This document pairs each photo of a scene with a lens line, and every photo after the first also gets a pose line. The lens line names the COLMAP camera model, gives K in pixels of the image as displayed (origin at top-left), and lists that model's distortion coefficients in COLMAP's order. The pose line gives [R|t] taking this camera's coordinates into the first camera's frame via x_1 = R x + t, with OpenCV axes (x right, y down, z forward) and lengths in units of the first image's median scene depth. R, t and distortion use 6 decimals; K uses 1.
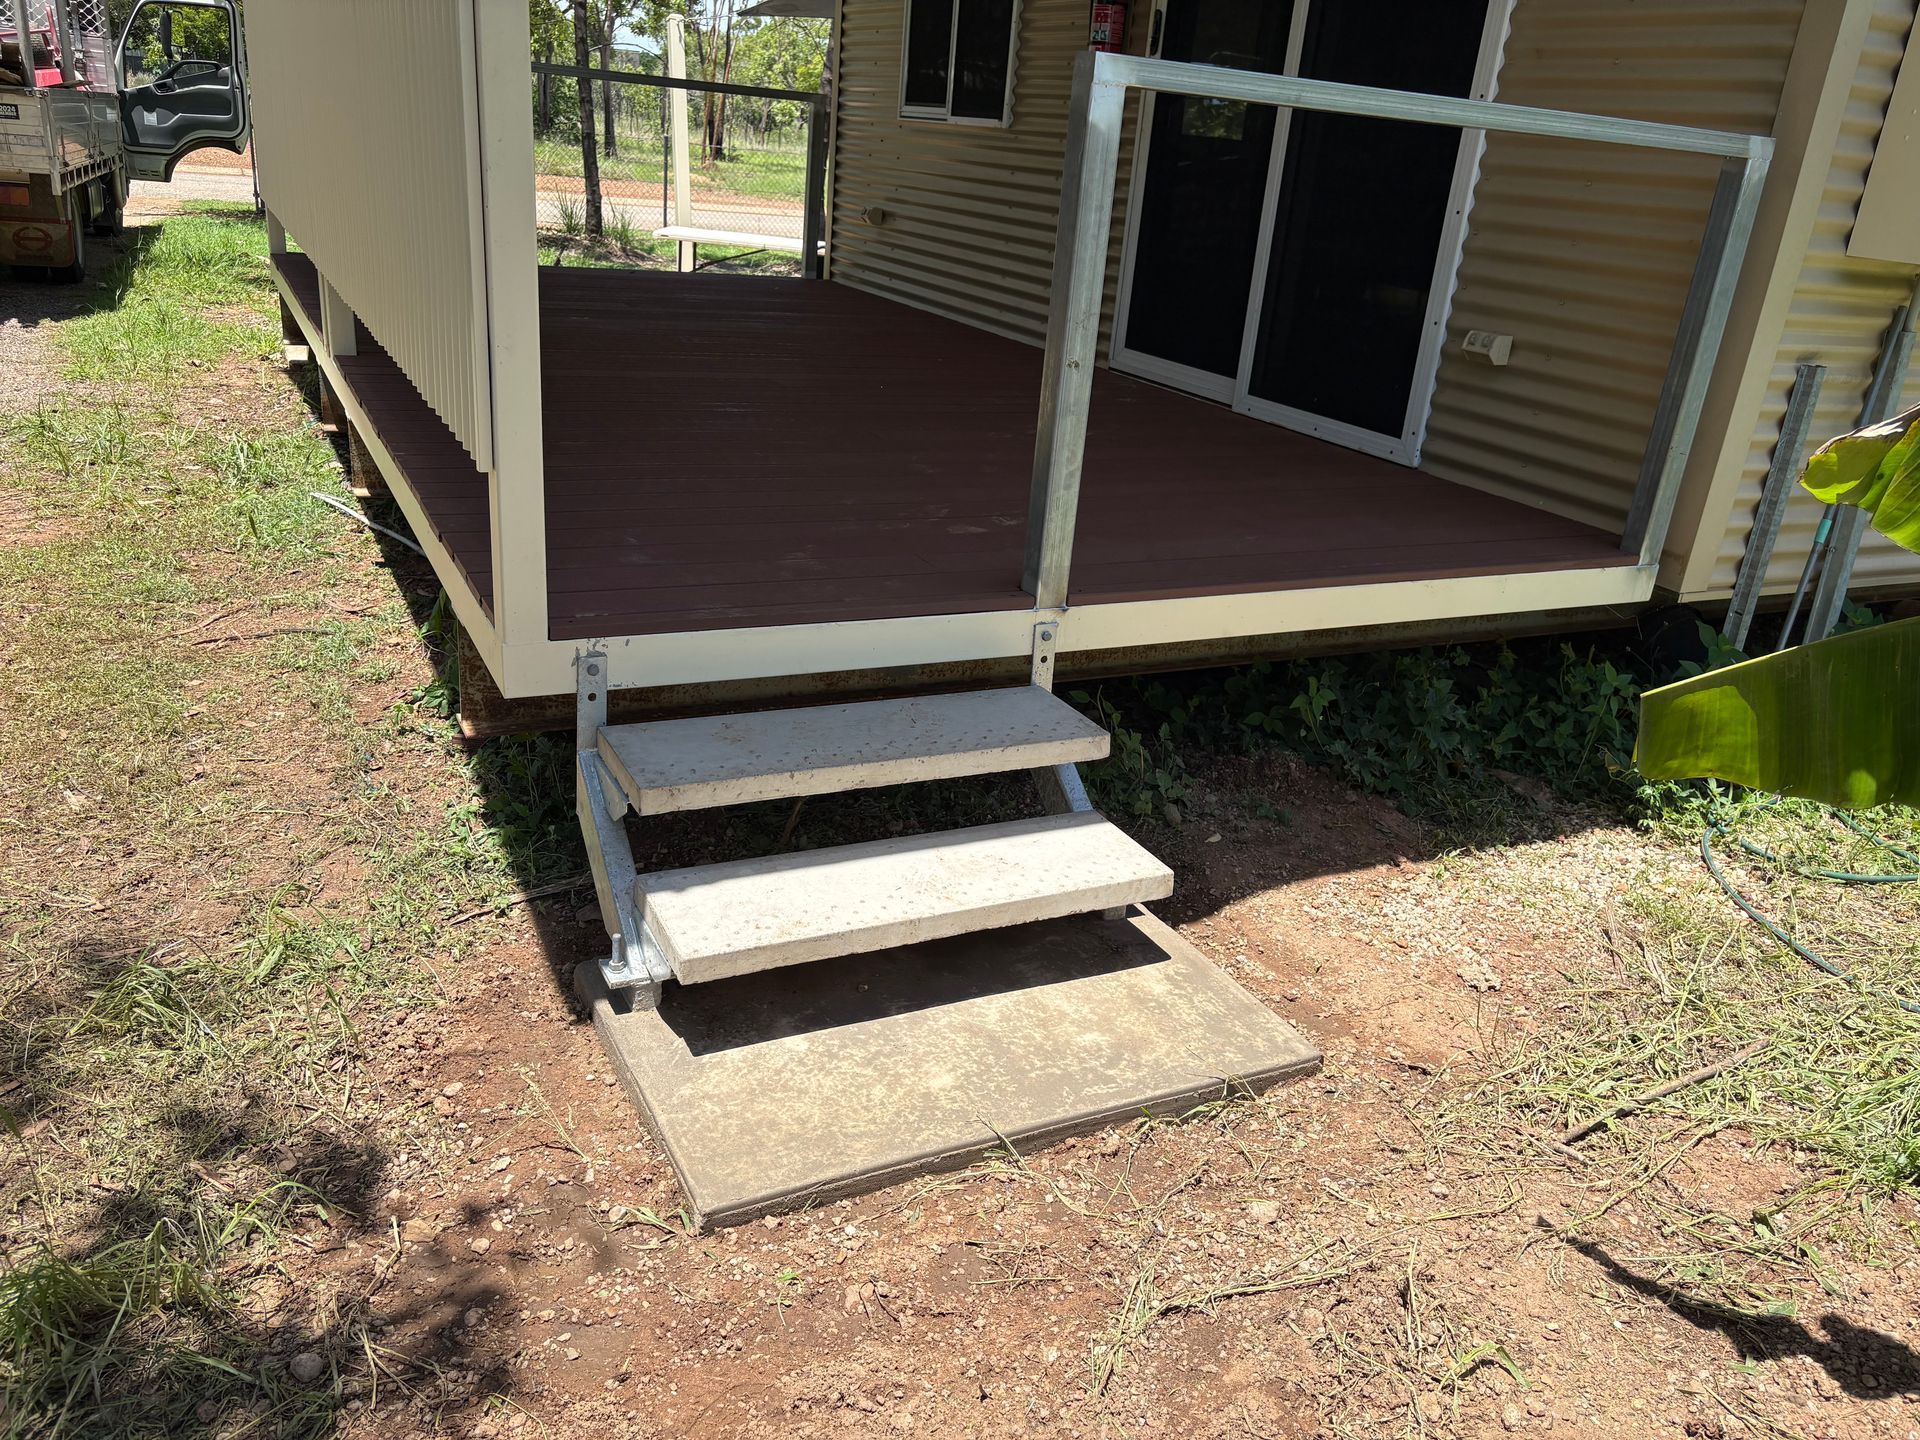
lens RADIAL K [[1474.5, 0, 960.0], [0, 1474.5, 720.0], [0, 0, 1]] dist [0.006566, 0.039000]
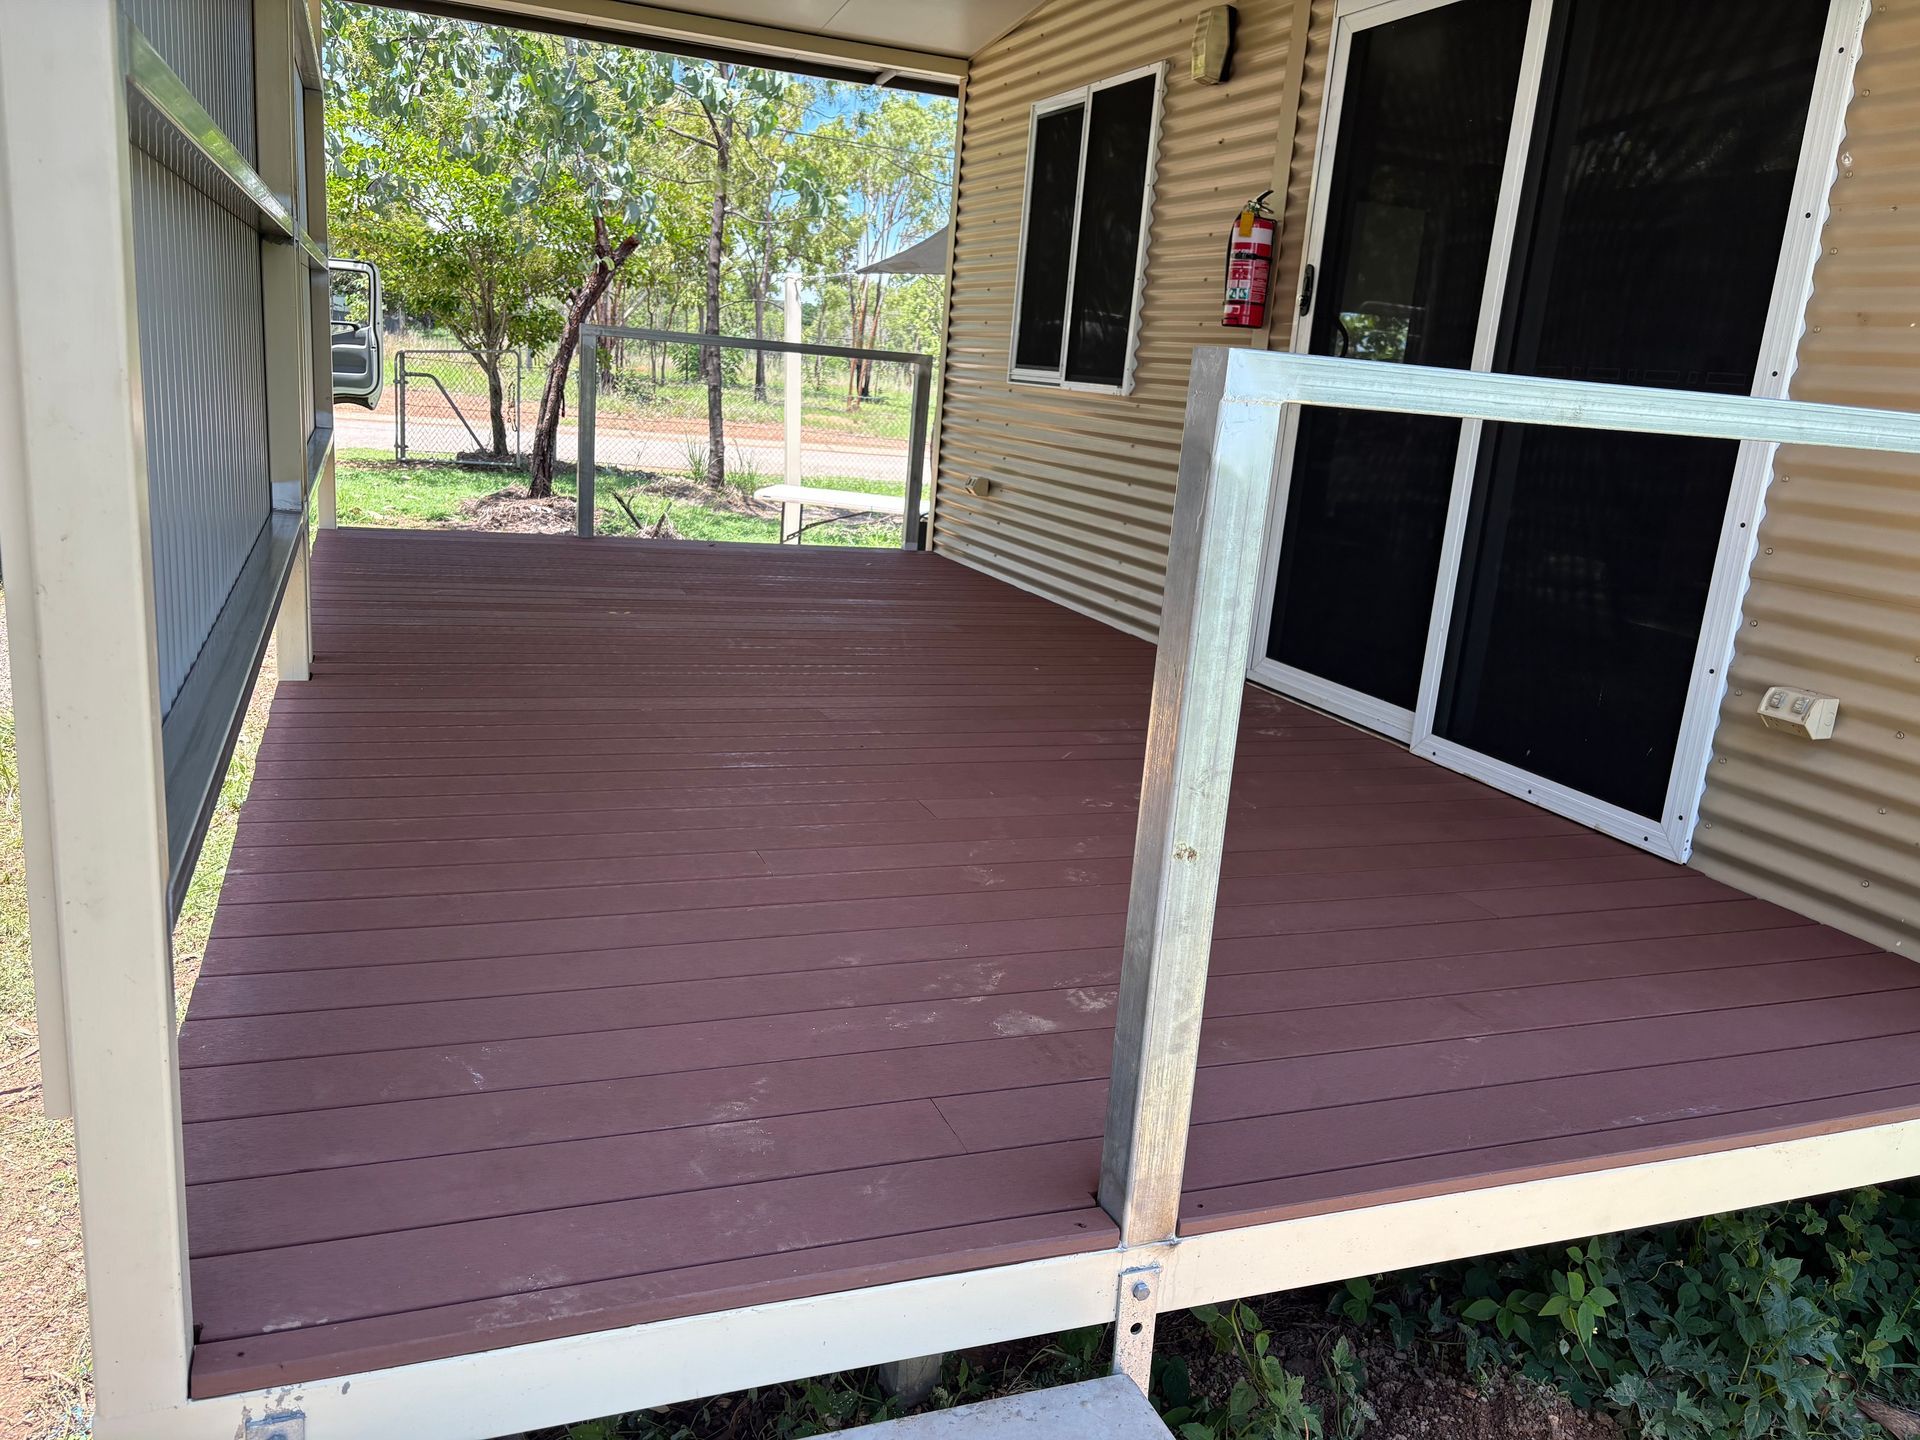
lens RADIAL K [[1461.6, 0, 960.0], [0, 1461.6, 720.0], [0, 0, 1]] dist [0.060701, -0.074082]
pose [[0.995482, 0.016540, -0.093502, 0.027253], [-0.029930, 0.989173, -0.143671, -0.137320], [0.090114, 0.145820, 0.985199, 0.277407]]
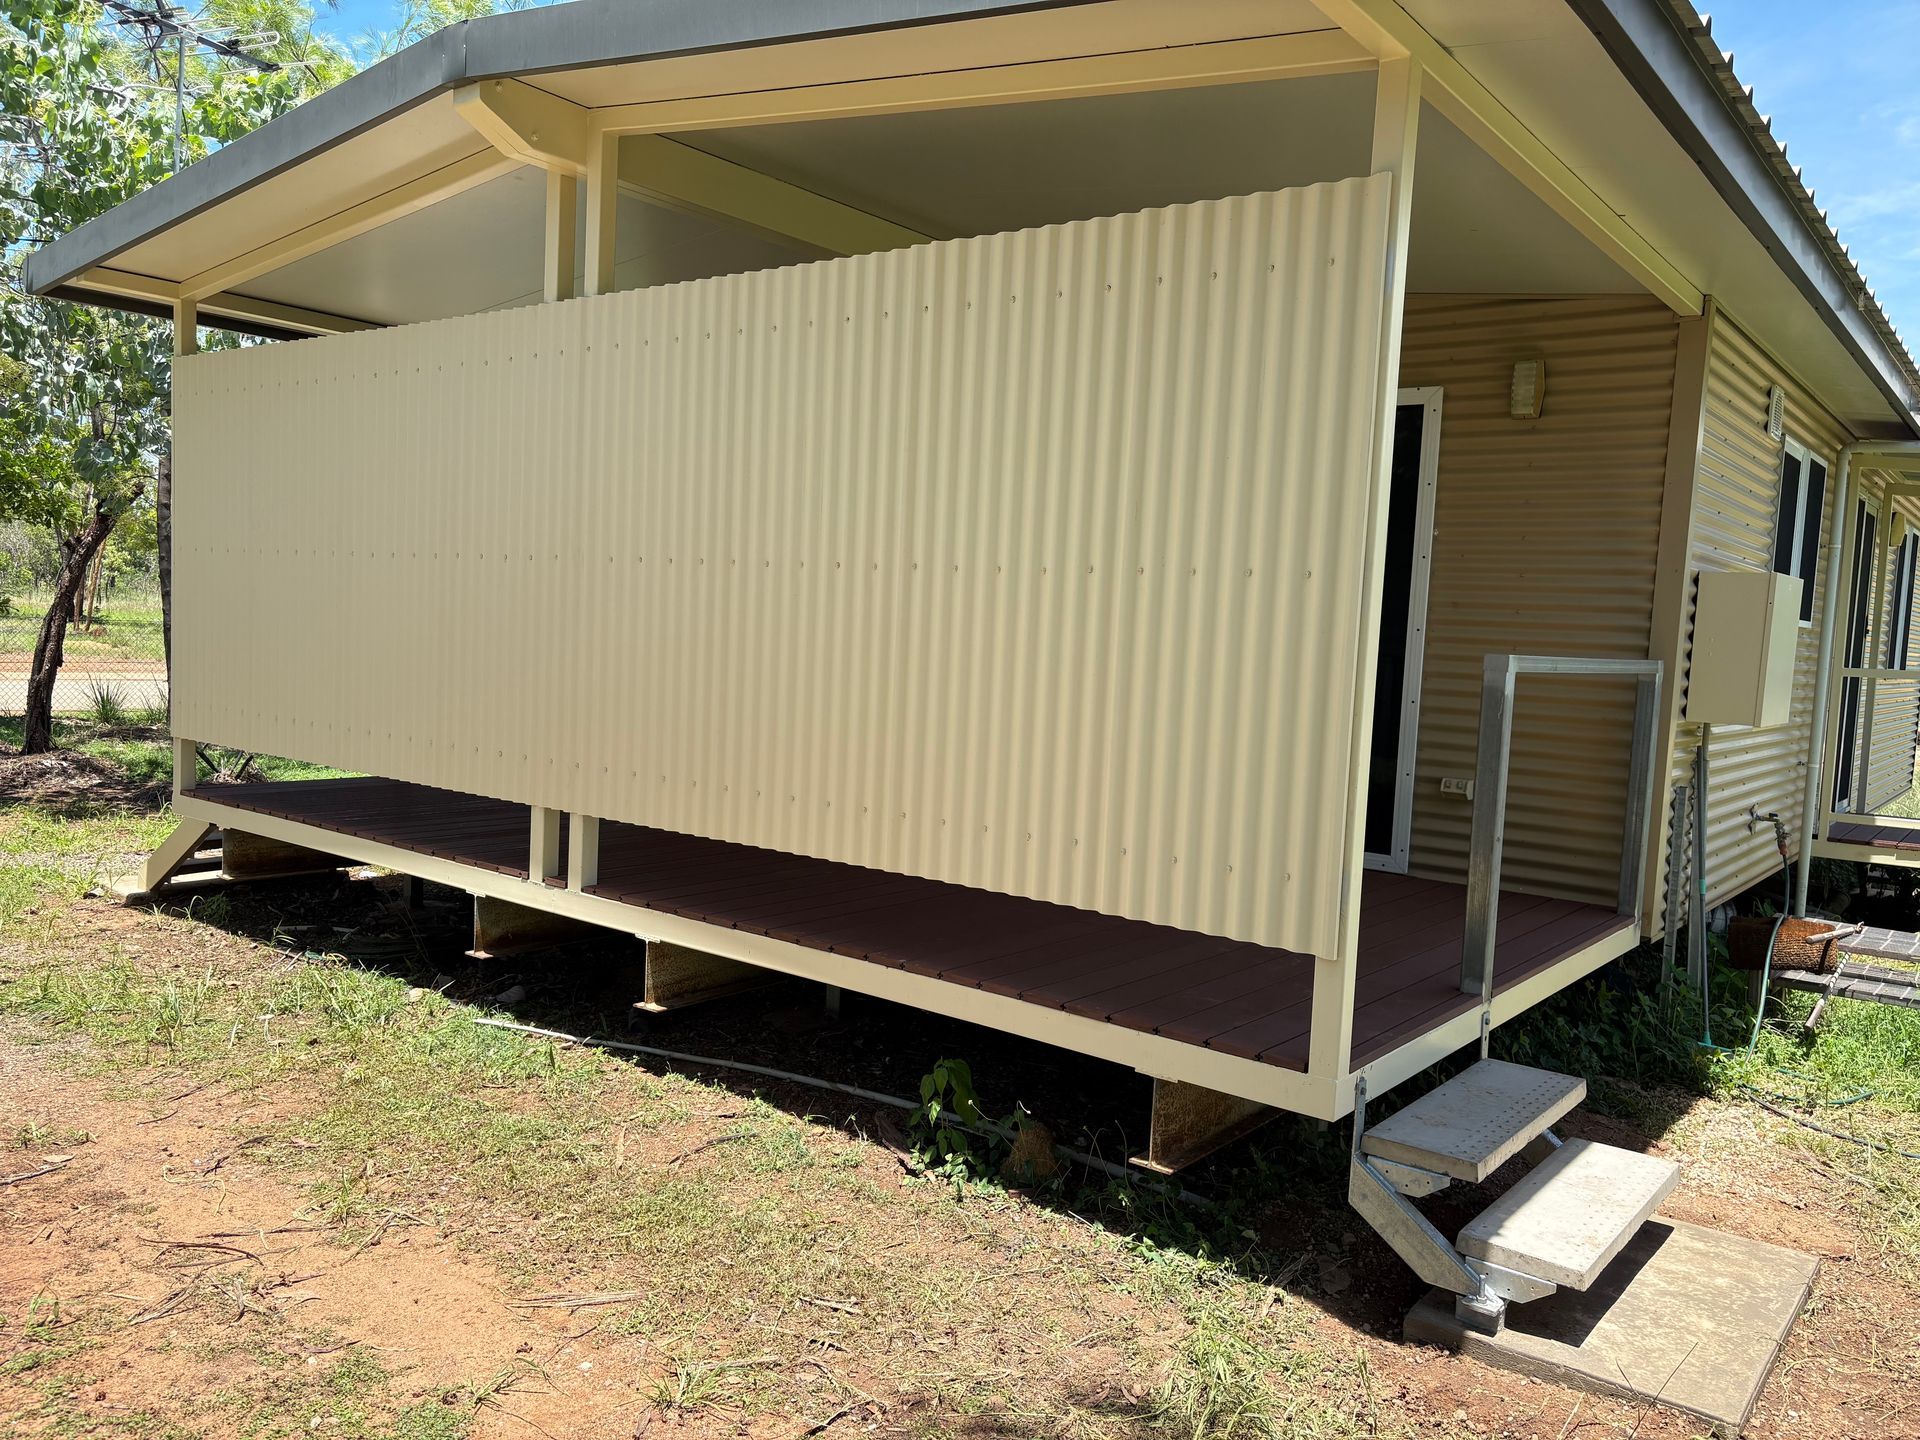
lens RADIAL K [[1461.6, 0, 960.0], [0, 1461.6, 720.0], [0, 0, 1]] dist [0.060701, -0.074082]
pose [[0.904115, -0.070783, 0.421386, -0.706209], [0.182891, 0.955386, -0.231925, -0.070920], [-0.386169, 0.286755, 0.876724, -0.106433]]
